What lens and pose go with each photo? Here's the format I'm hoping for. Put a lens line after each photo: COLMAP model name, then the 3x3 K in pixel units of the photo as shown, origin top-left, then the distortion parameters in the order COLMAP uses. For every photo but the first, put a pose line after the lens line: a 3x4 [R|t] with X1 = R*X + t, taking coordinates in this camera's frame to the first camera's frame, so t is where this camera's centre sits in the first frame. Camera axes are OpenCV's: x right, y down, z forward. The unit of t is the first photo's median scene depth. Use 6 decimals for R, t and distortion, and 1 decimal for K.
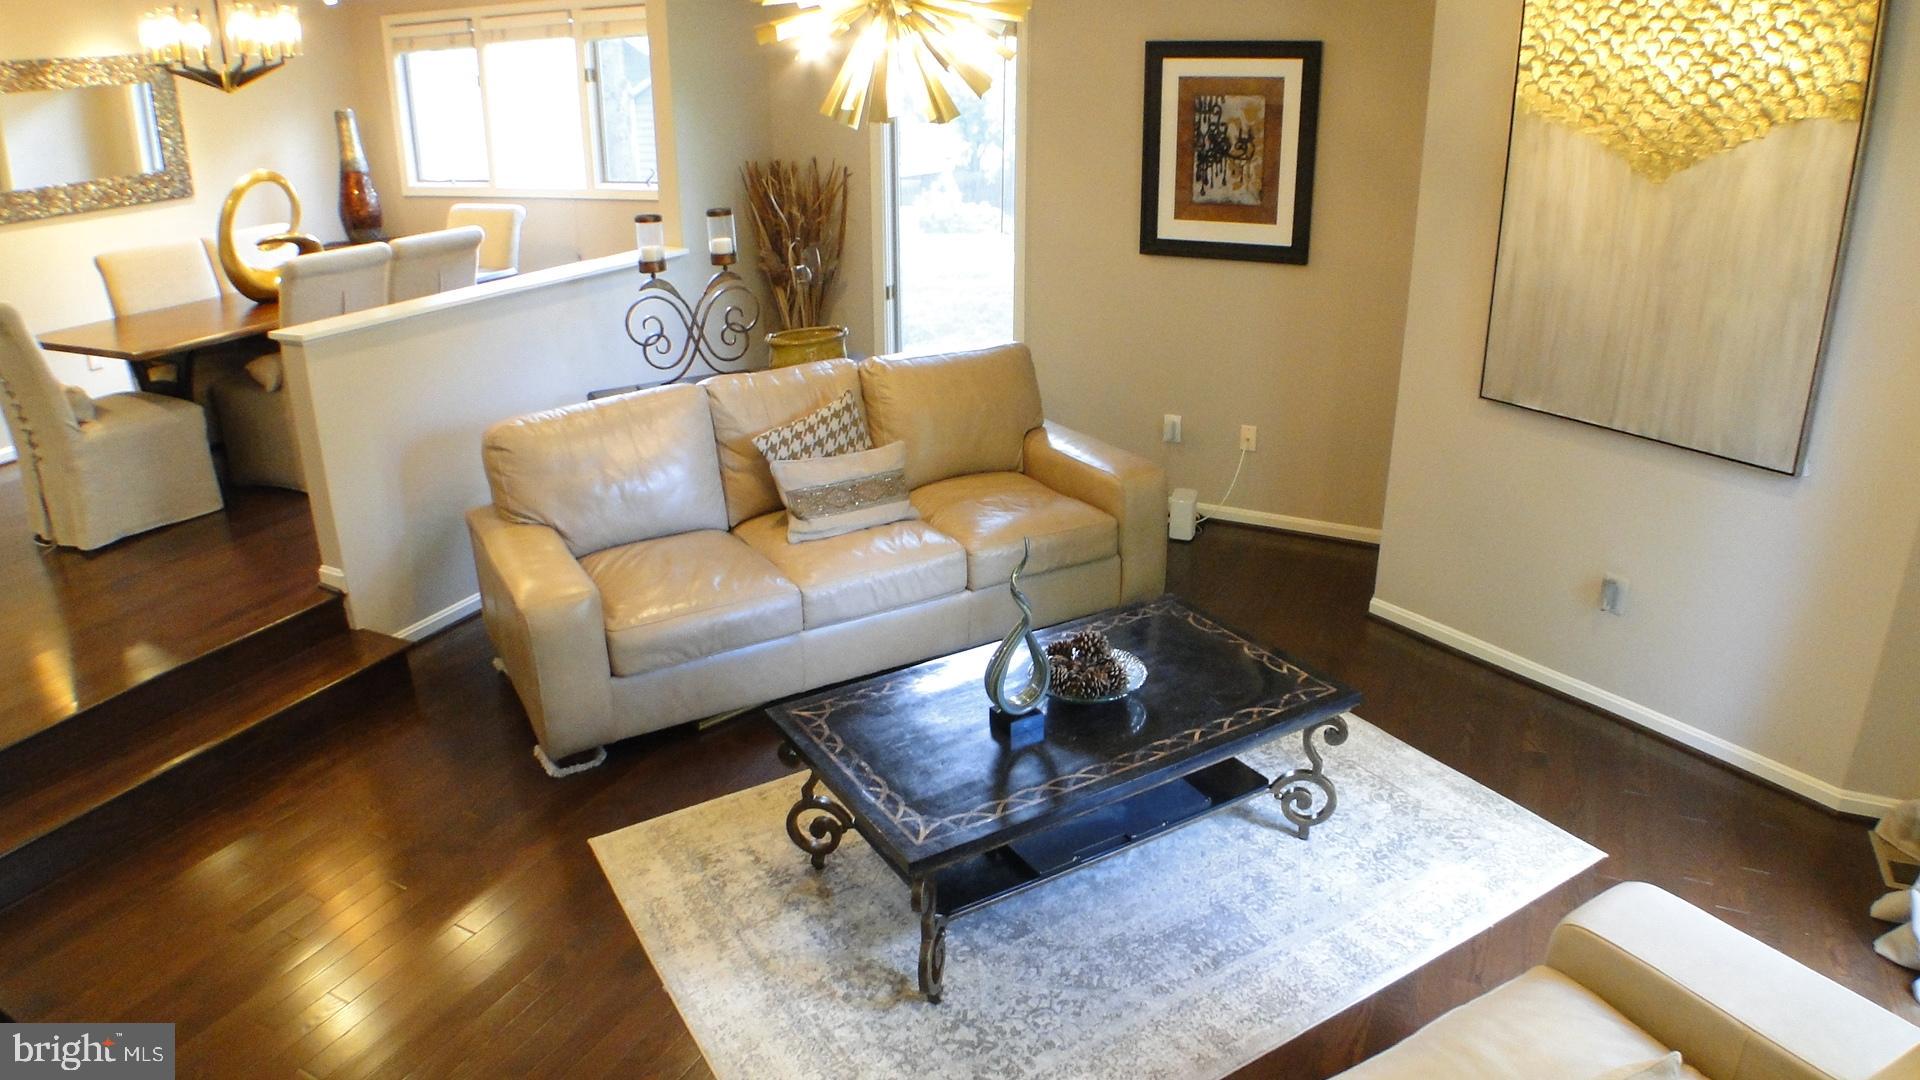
lens RADIAL K [[1225.6, 0, 964.5], [0, 1225.6, 553.3], [0, 0, 1]] dist [-0.122471, 0.020594]
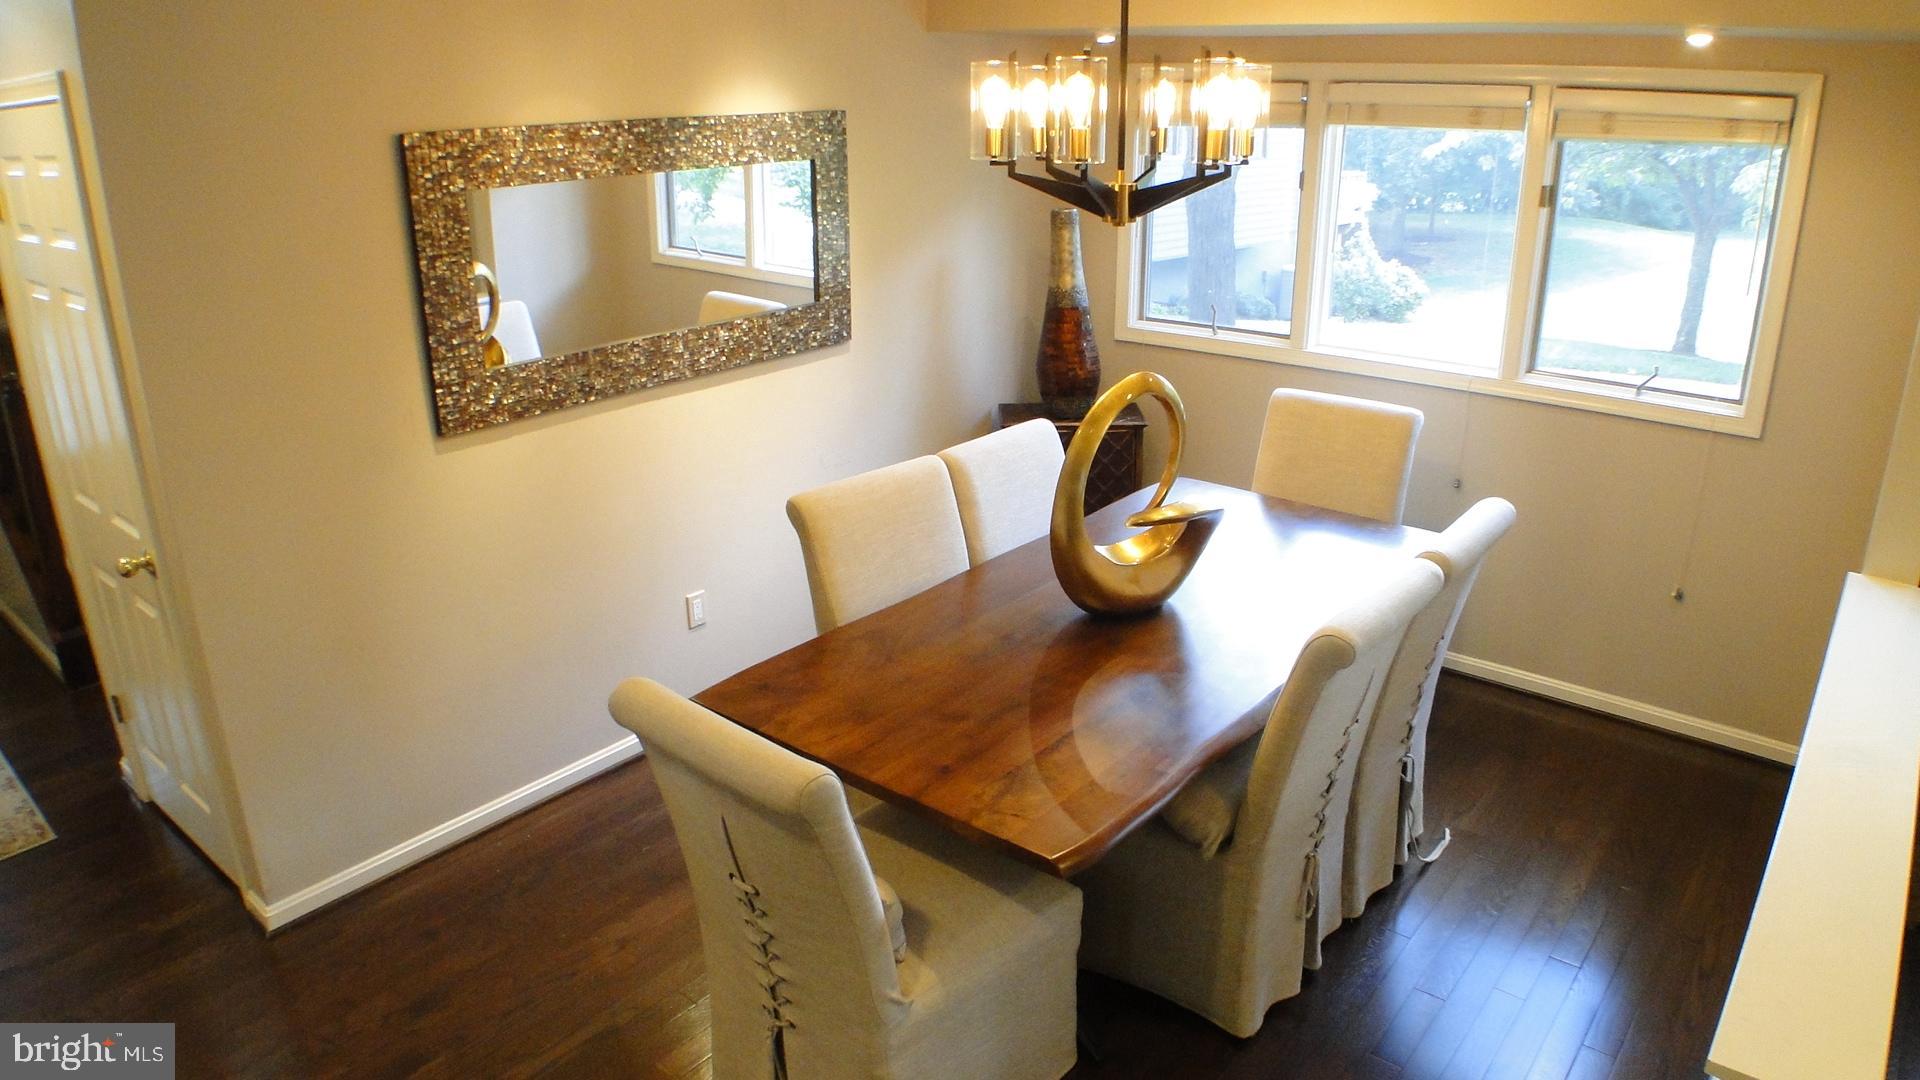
lens RADIAL K [[1225.6, 0, 964.5], [0, 1225.6, 553.3], [0, 0, 1]] dist [-0.122471, 0.020594]
pose [[0.974627, 0.082474, -0.208088, -0.585489], [-0.085755, 0.996293, -0.006780, -0.249366], [0.206758, 0.024453, 0.978087, 0.469967]]
